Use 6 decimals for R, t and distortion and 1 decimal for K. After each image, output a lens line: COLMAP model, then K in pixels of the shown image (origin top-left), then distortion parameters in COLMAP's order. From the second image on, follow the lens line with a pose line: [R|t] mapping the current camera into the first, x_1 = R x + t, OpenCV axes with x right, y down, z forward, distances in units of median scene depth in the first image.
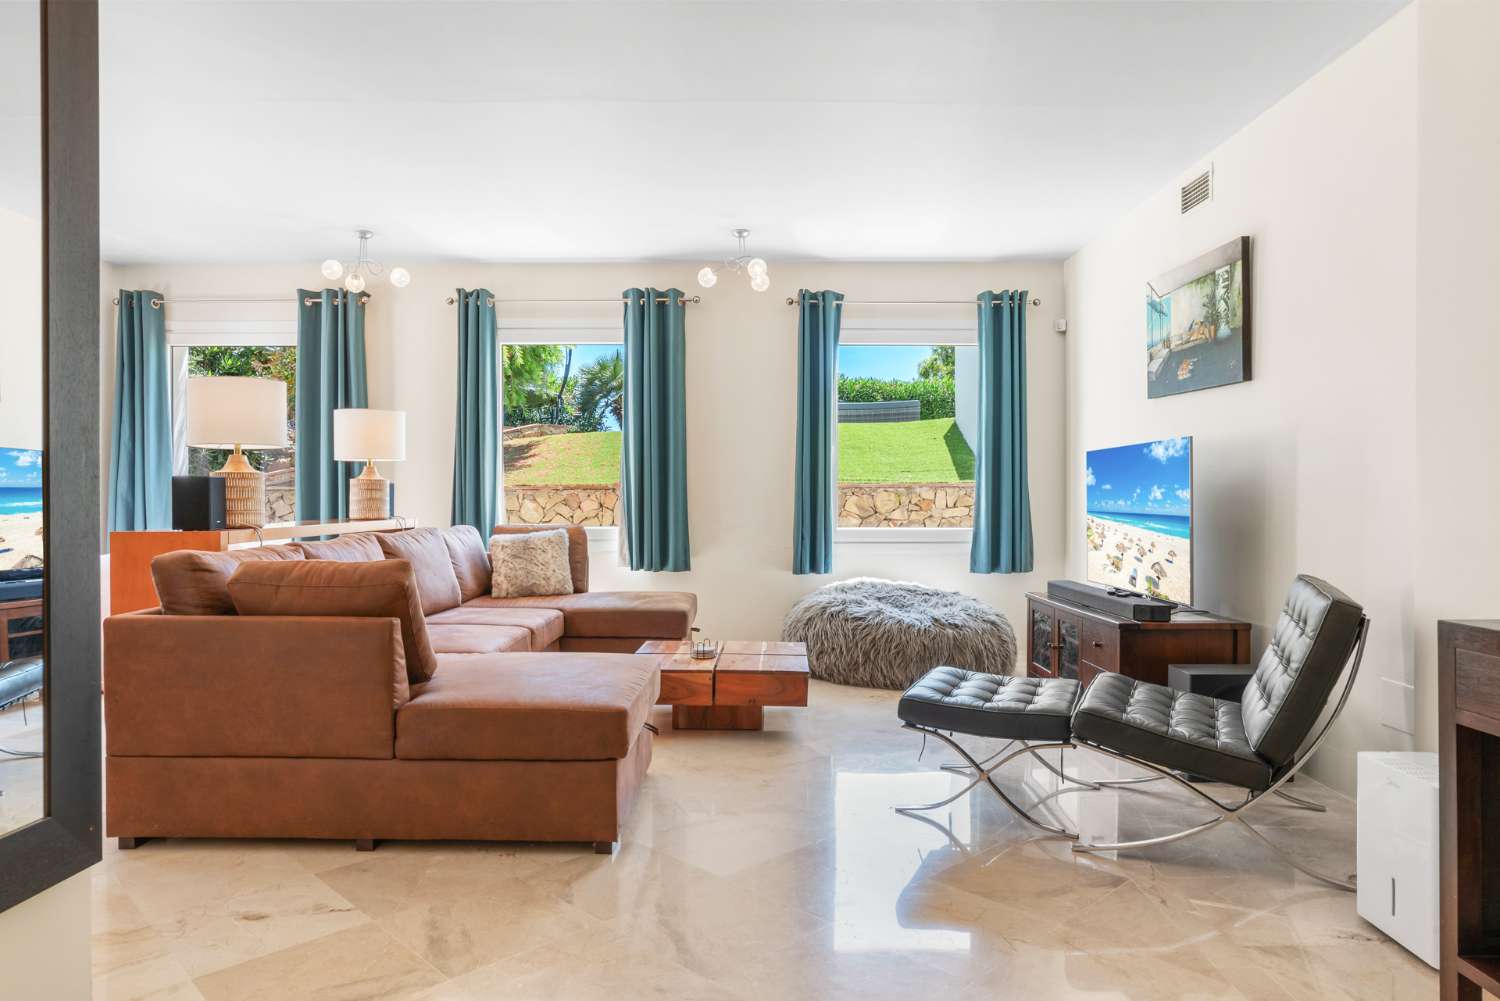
lens RADIAL K [[996.5, 0, 768.4], [0, 996.5, 492.6], [0, 0, 1]] dist [-0.034572, 0.030363]
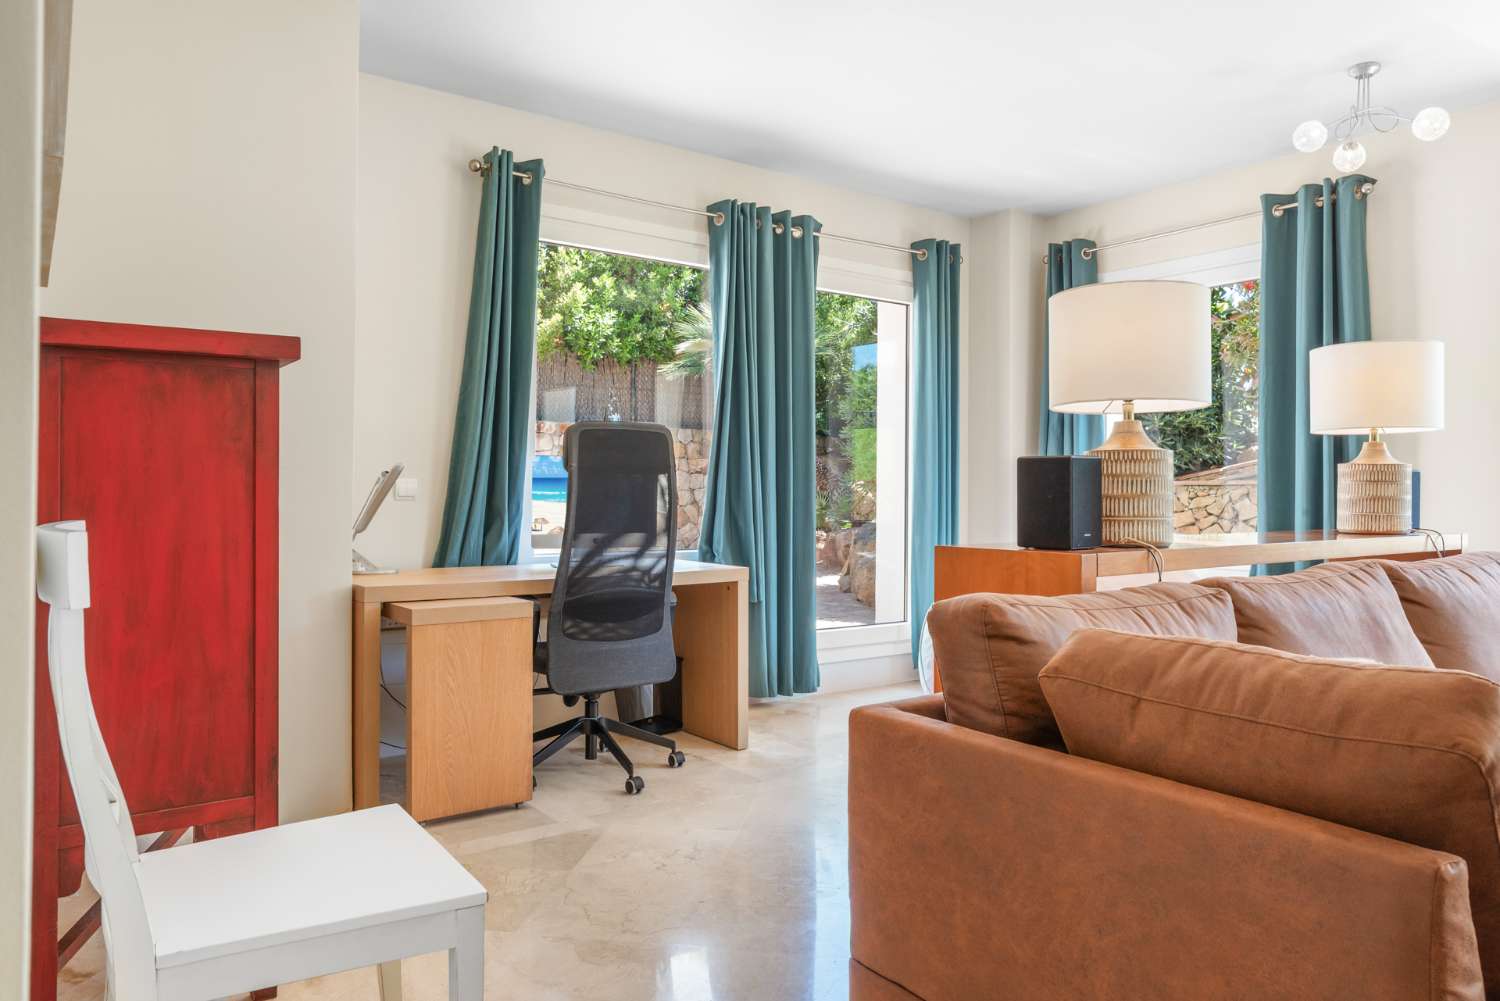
lens RADIAL K [[996.5, 0, 768.4], [0, 996.5, 492.6], [0, 0, 1]] dist [-0.034572, 0.030363]
pose [[0.594214, 0.003221, -0.804301, -0.150976], [-0.001800, 0.999995, 0.002675, 0.002376], [0.804305, -0.000142, 0.594216, 0.379865]]
